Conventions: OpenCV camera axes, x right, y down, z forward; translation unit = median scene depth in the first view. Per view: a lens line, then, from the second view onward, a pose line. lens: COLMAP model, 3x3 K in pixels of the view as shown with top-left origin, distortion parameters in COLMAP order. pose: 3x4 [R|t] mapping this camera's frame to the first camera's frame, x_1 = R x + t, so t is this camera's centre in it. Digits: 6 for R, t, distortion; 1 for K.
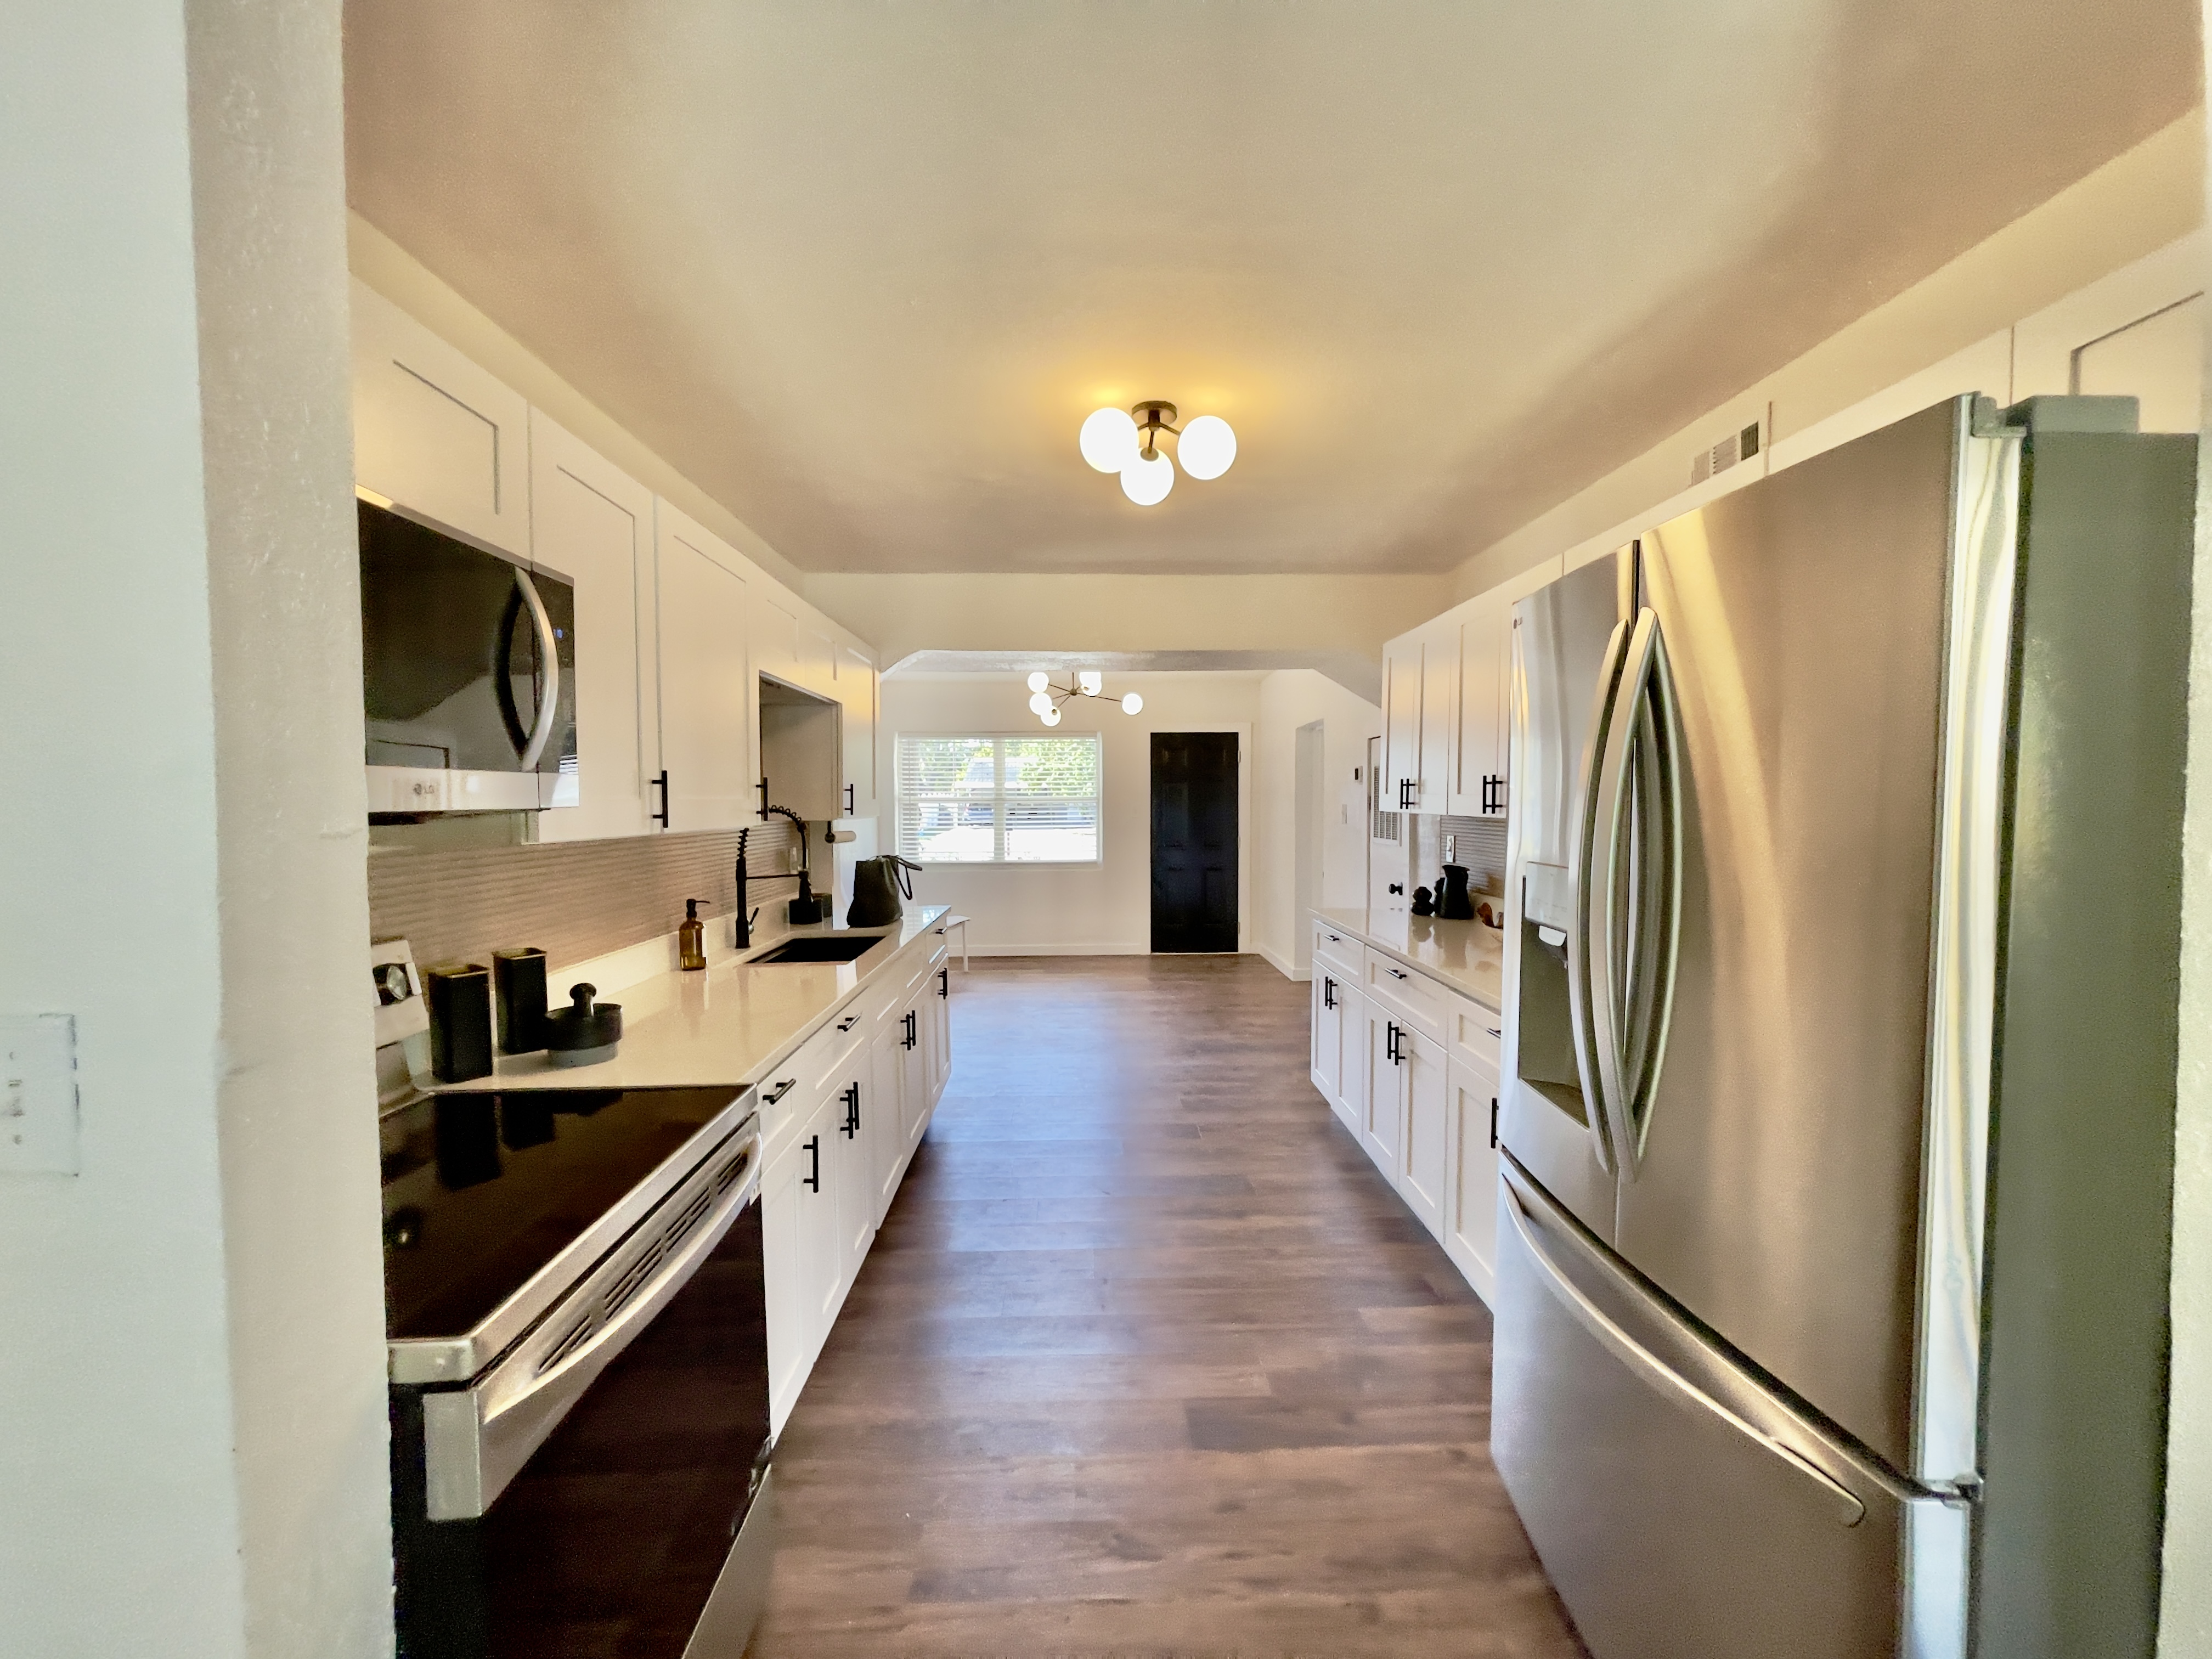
lens RADIAL K [[887.0, 0, 1109.5], [0, 887.0, 829.1], [0, 0, 1]] dist [-0.013383, 0.003983]
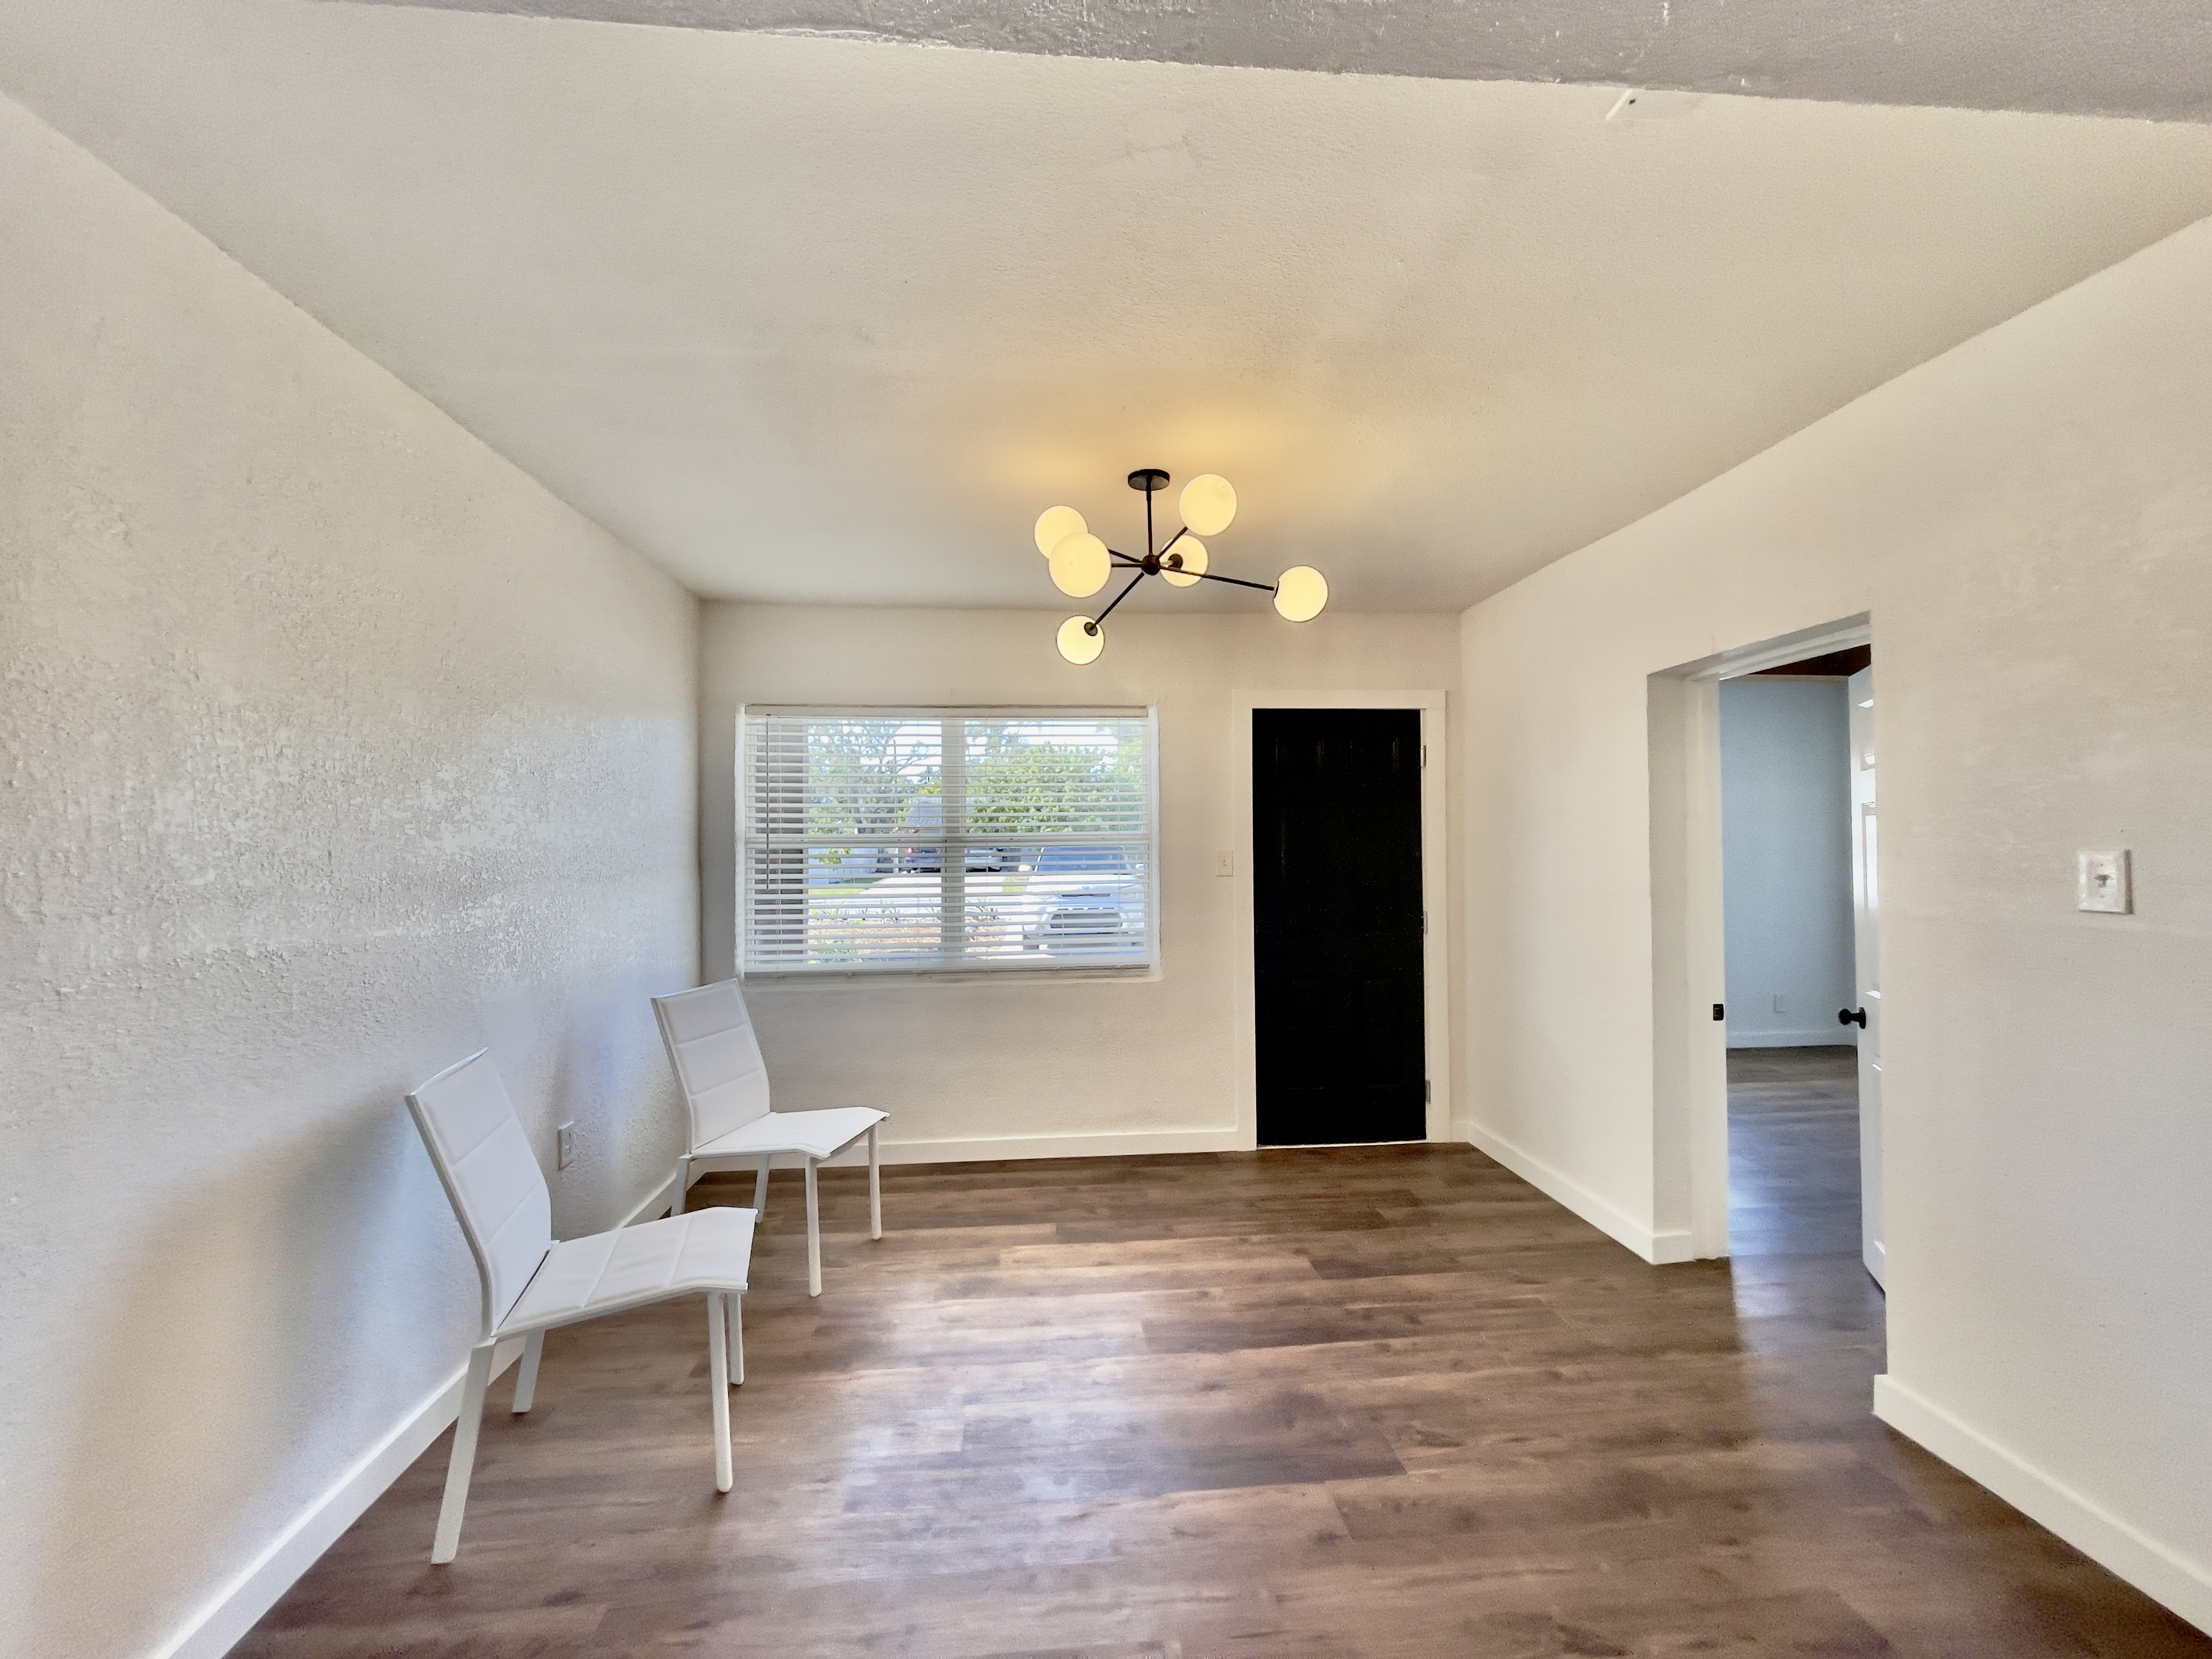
lens RADIAL K [[887.0, 0, 1109.5], [0, 887.0, 829.1], [0, 0, 1]] dist [-0.013383, 0.003983]
pose [[0.998412, 0.003249, 0.056232, -0.258626], [-0.000599, 0.998891, -0.047079, -0.061381], [-0.056323, 0.046970, 0.997307, 2.006542]]
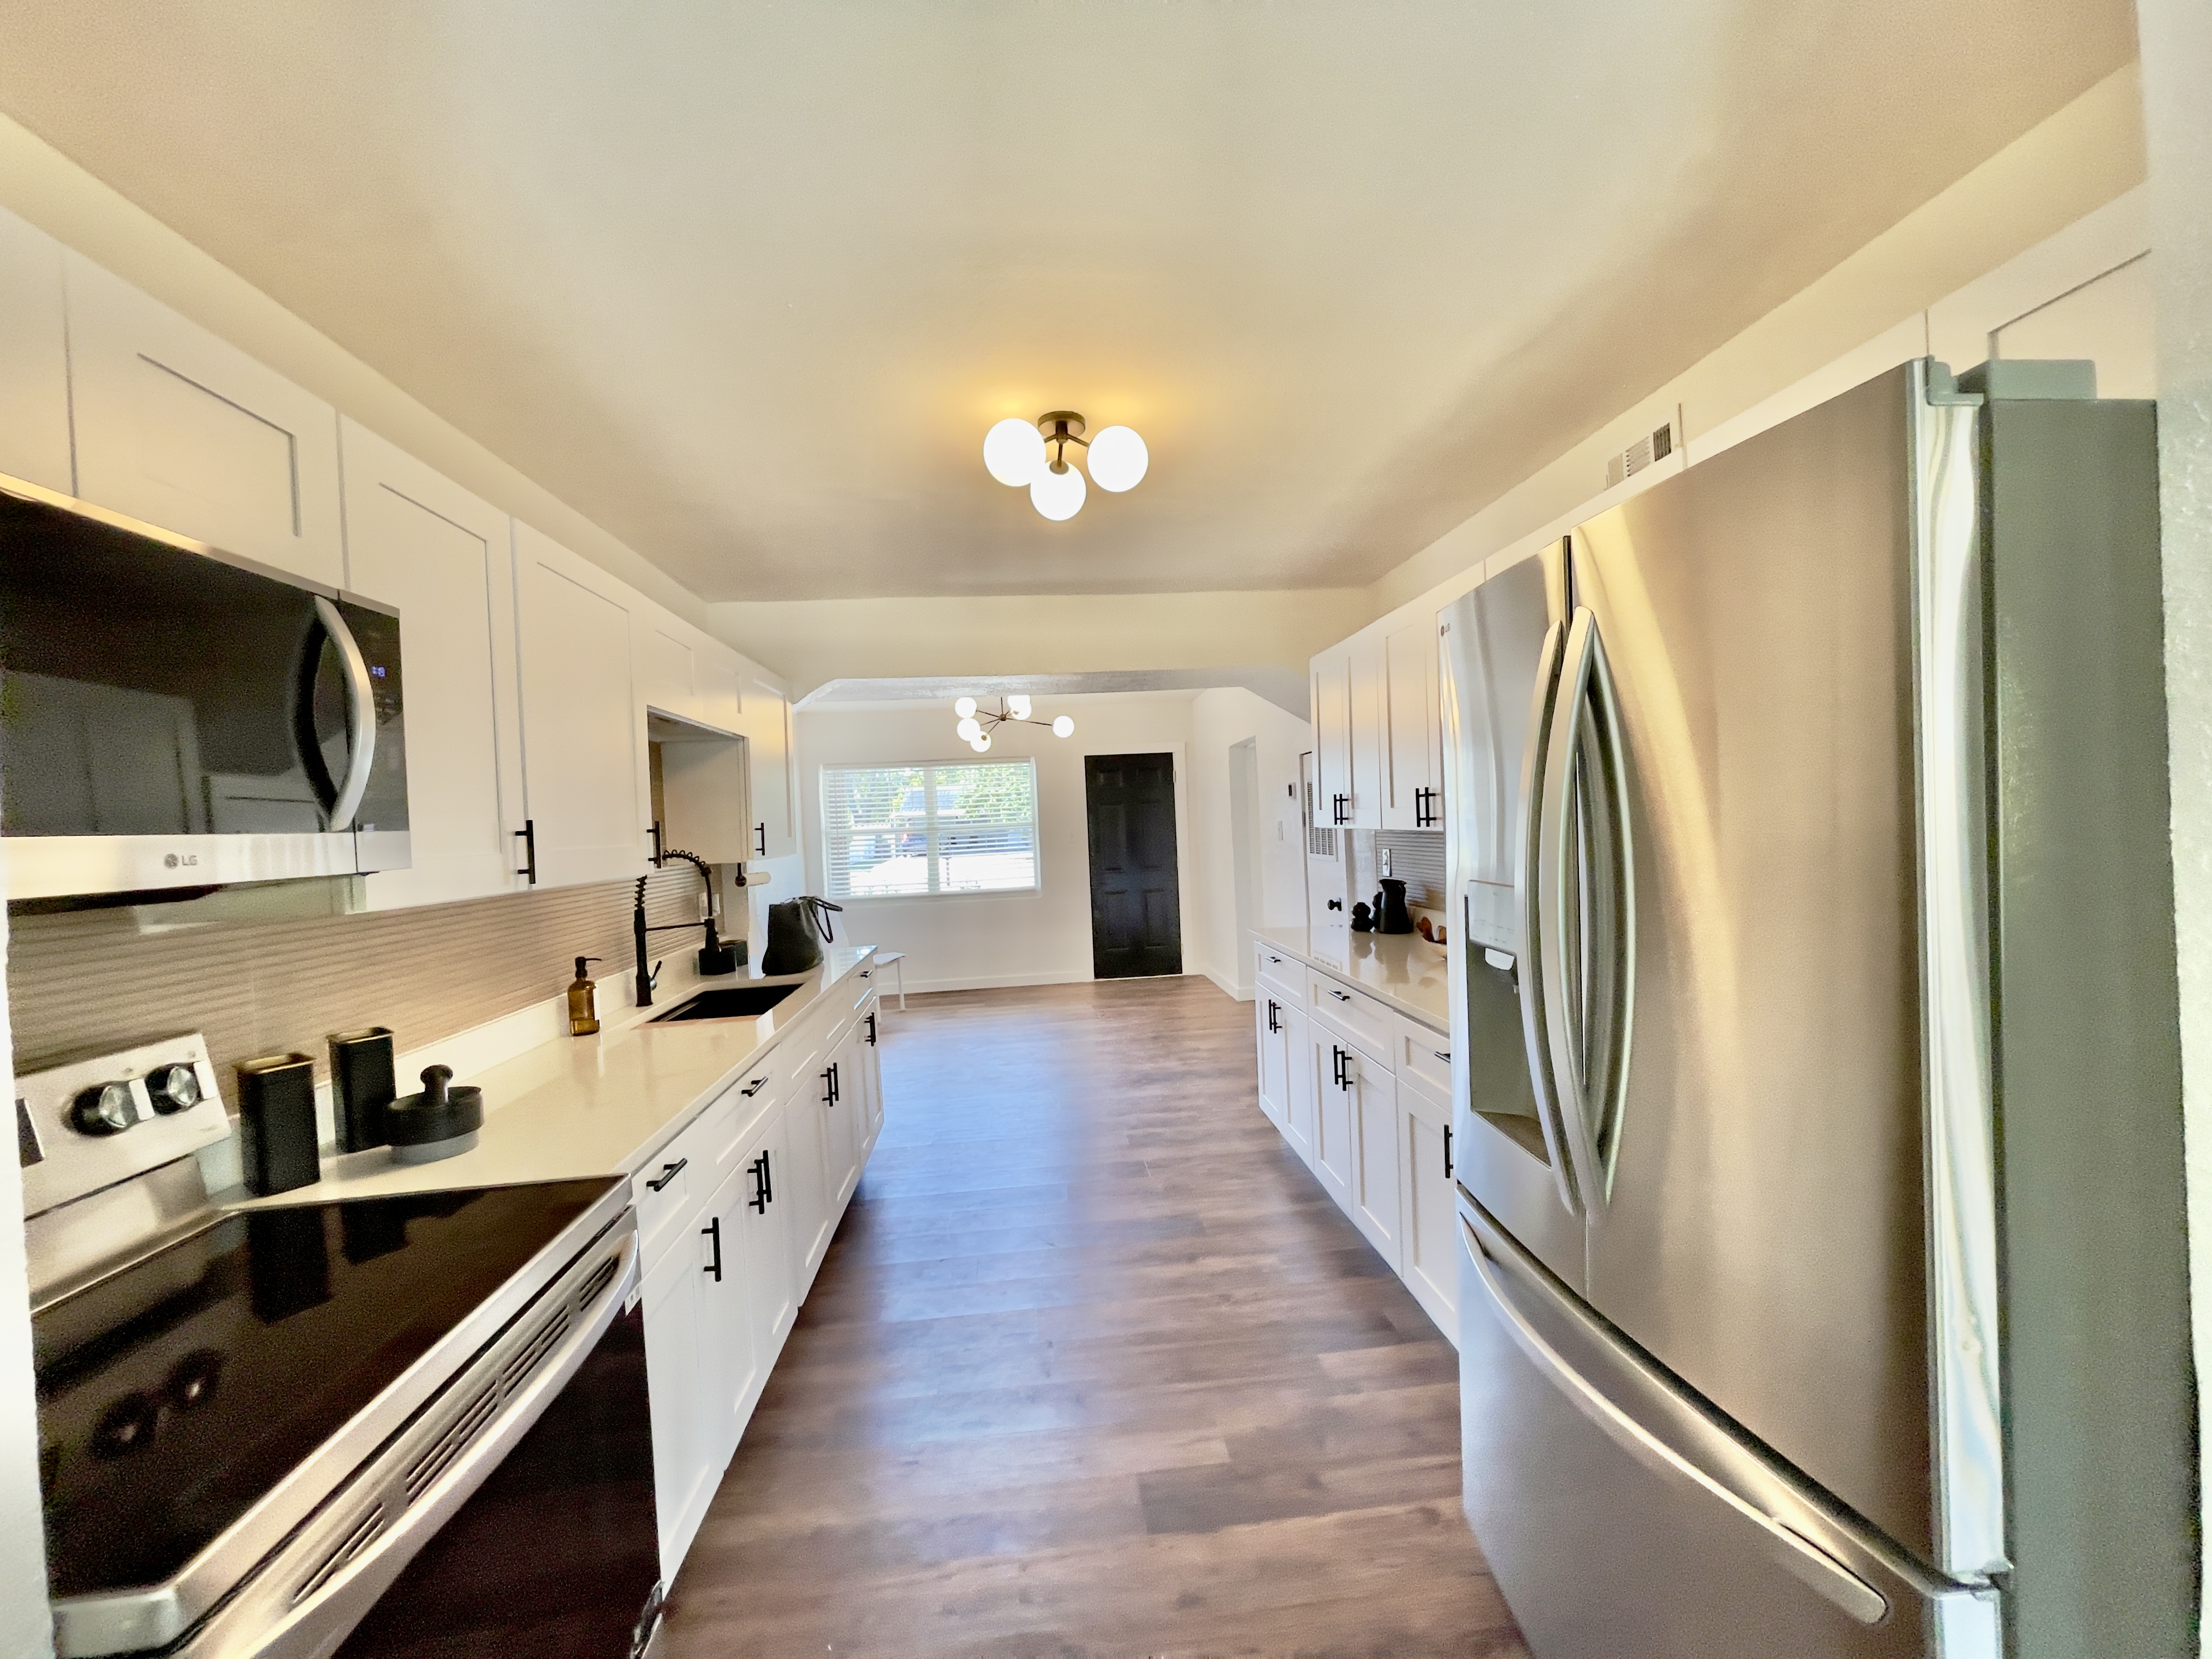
lens RADIAL K [[887.0, 0, 1109.5], [0, 887.0, 829.1], [0, 0, 1]] dist [-0.013383, 0.003983]
pose [[0.996849, -0.041998, 0.067293, 0.019635], [0.043717, 0.998749, -0.024271, -0.007889], [-0.066190, 0.027136, 0.997438, 0.055605]]
